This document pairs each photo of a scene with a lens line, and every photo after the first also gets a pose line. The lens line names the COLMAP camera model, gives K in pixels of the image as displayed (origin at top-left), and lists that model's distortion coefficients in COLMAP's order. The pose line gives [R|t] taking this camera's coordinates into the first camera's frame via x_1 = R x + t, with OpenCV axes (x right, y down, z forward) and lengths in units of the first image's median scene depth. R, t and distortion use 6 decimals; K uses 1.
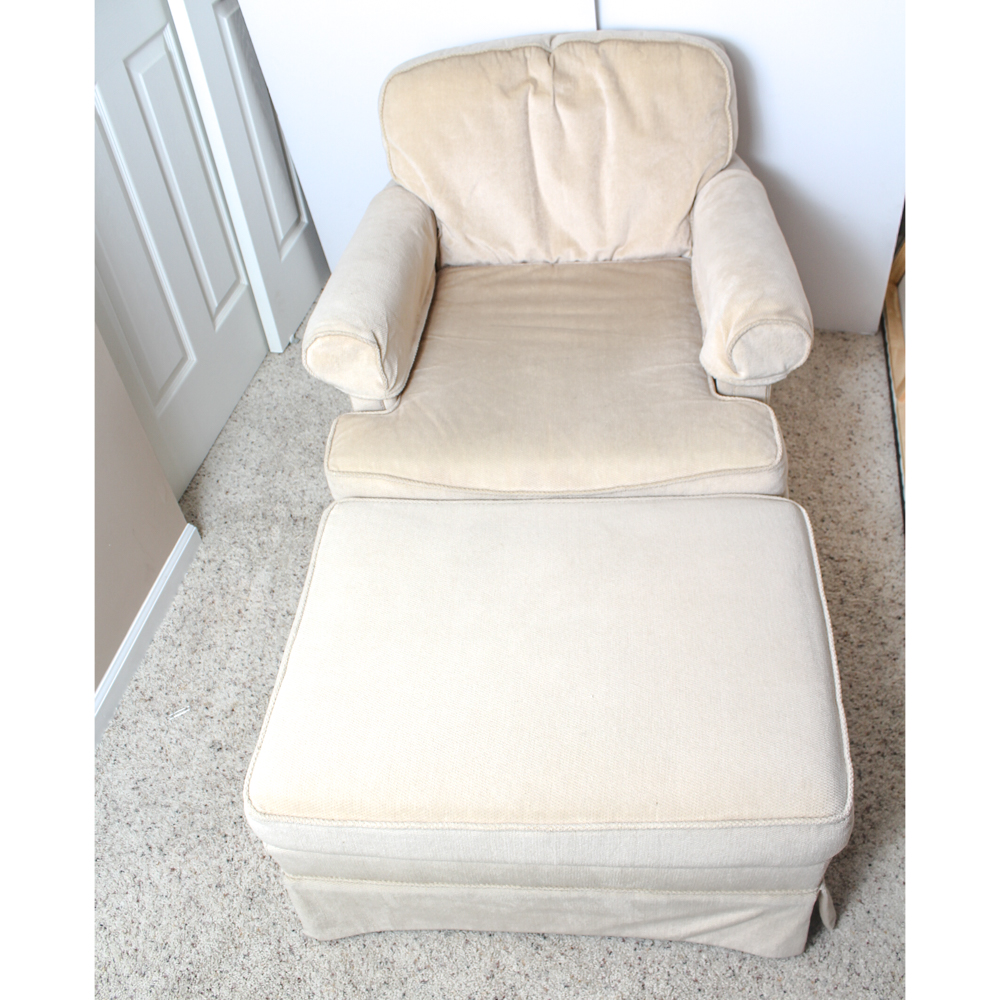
lens RADIAL K [[975.7, 0, 500.0], [0, 975.7, 500.0], [0, 0, 1]] dist [-0.142269, 0.086901]
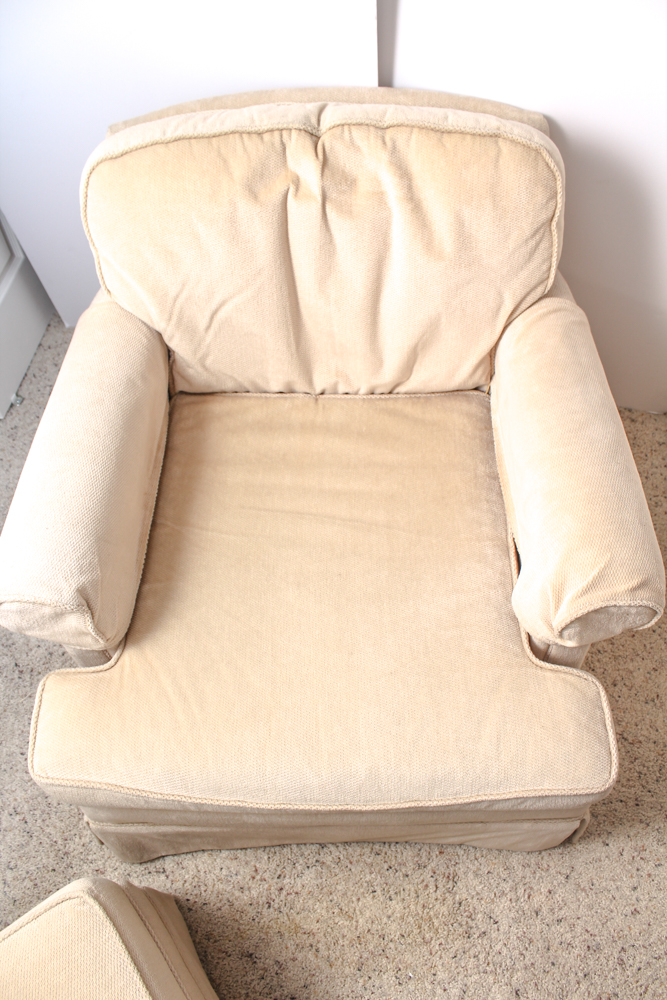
lens RADIAL K [[807.2, 0, 333.5], [0, 807.2, 500.0], [0, 0, 1]] dist [-0.142088, 0.090506]
pose [[0.994876, -0.016042, 0.099826, 0.000960], [-0.004482, 0.979363, 0.202060, -0.320230], [-0.101008, -0.201472, 0.974272, 0.363993]]
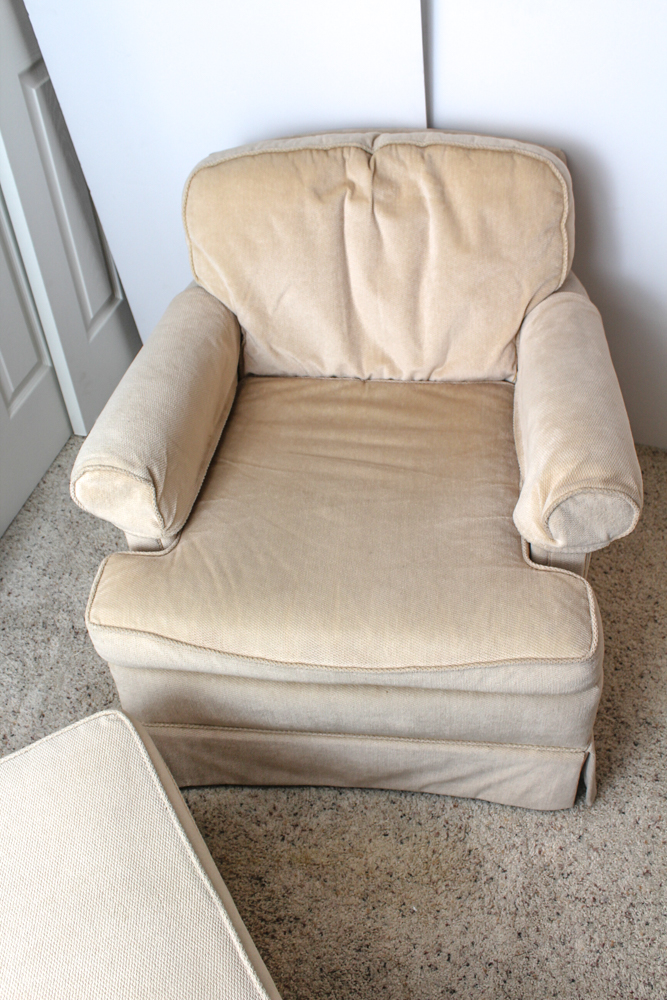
lens RADIAL K [[923.7, 0, 333.5], [0, 923.7, 500.0], [0, 0, 1]] dist [-0.100475, 0.018232]
pose [[0.998294, 0.057687, -0.009062, 0.043244], [-0.057847, 0.998152, -0.018585, -0.122418], [0.007973, 0.019077, 0.999786, 0.135602]]
